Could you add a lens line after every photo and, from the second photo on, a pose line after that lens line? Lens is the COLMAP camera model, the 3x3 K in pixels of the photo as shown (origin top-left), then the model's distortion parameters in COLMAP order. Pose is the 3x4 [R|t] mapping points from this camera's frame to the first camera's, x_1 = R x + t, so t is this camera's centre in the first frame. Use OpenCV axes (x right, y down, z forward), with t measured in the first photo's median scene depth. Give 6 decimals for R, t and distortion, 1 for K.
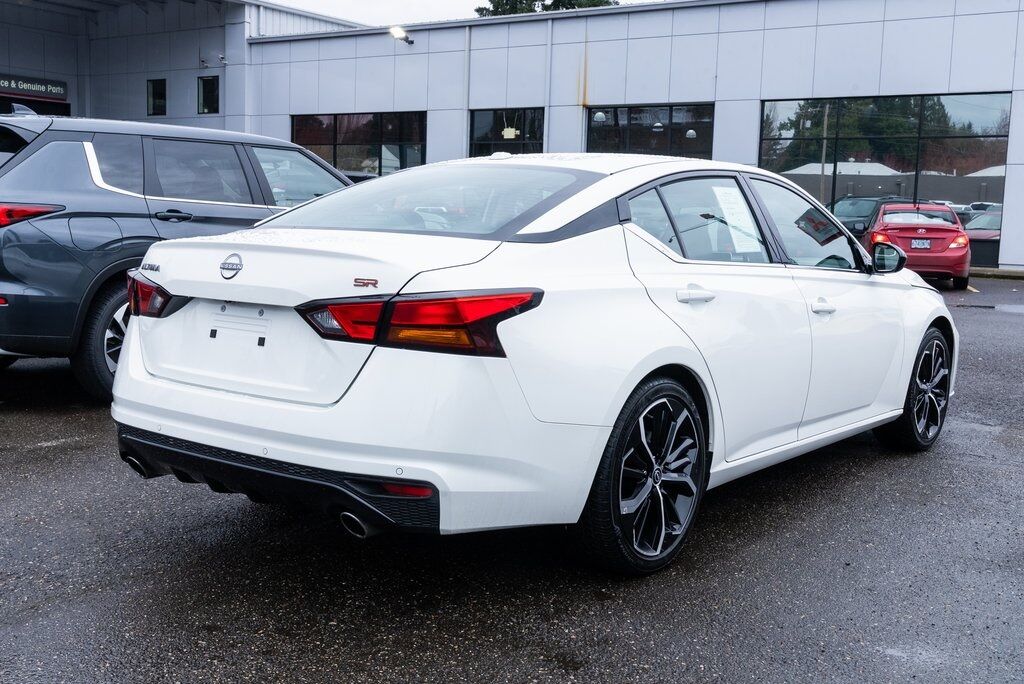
lens RADIAL K [[1123.3, 0, 512.0], [0, 1123.3, 342.0], [0, 0, 1]] dist [0.008094, 0.004611]
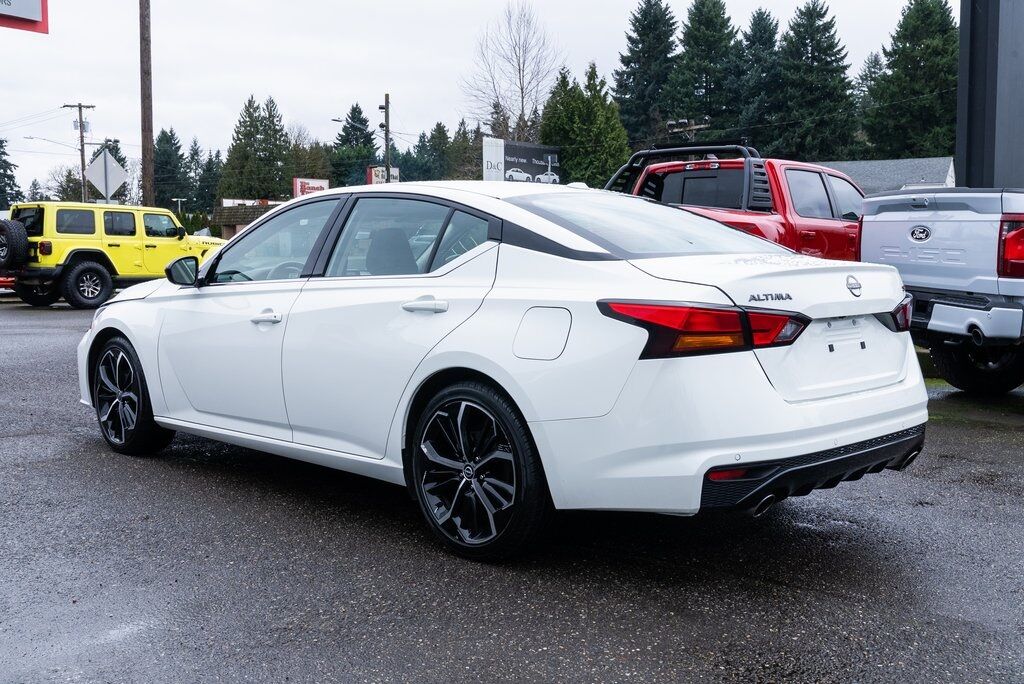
lens RADIAL K [[1077.6, 0, 512.0], [0, 1077.6, 342.0], [0, 0, 1]] dist [0.008967, 0.003941]
pose [[0.116539, -0.110067, 0.987068, -1.419162], [0.111595, 0.988998, 0.097107, -0.159722], [-0.986897, 0.098835, 0.127540, 1.220314]]
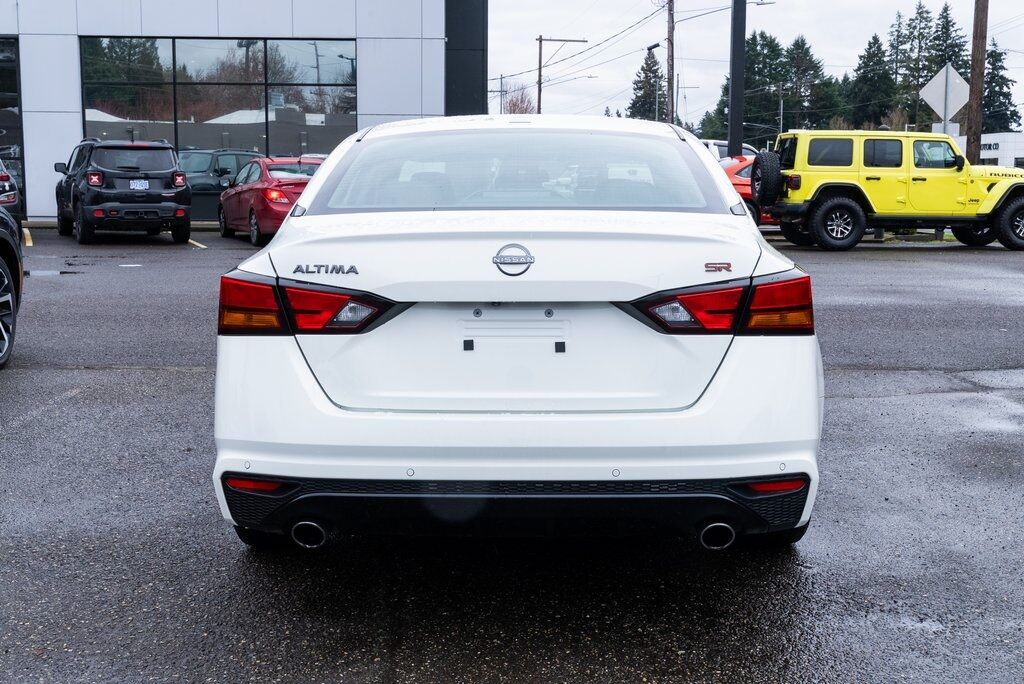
lens RADIAL K [[1267.7, 0, 512.0], [0, 1267.7, 342.0], [0, 0, 1]] dist [0.010578, 0.045768]
pose [[0.802735, -0.102850, 0.587400, -0.802685], [0.088401, 0.994655, 0.053351, -0.057425], [-0.589748, 0.009100, 0.807536, 0.256194]]
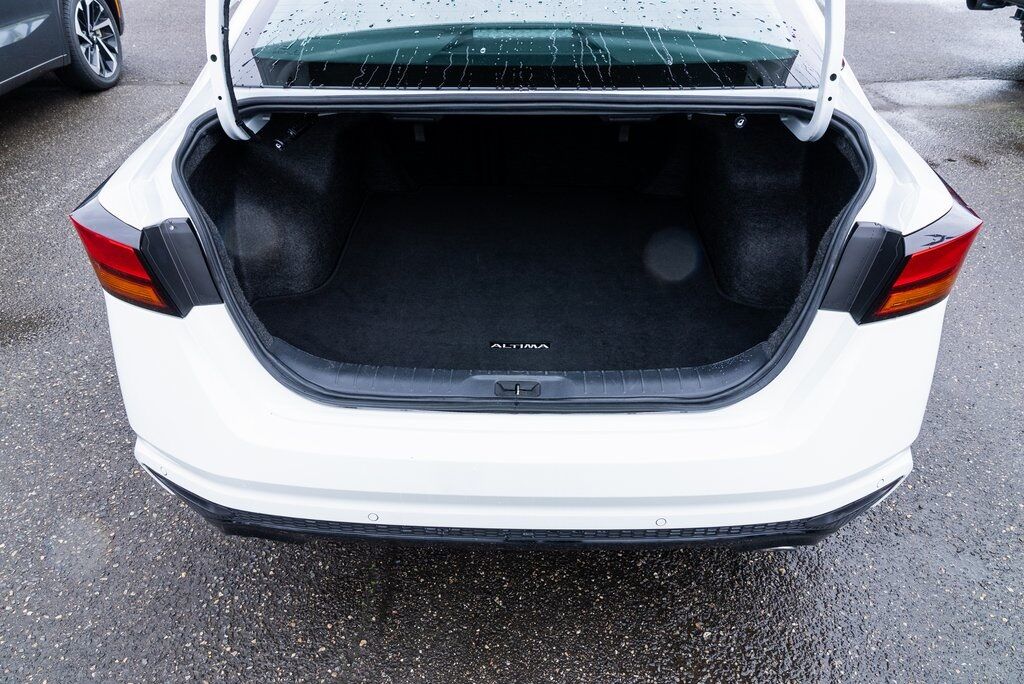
lens RADIAL K [[698.1, 0, 512.0], [0, 698.1, 342.0], [0, 0, 1]] dist [-0.032451, 0.018101]
pose [[0.807790, -0.357211, 0.468909, -0.408241], [0.089963, 0.860863, 0.500820, -0.174137], [-0.582566, -0.362373, 0.727532, 0.773771]]
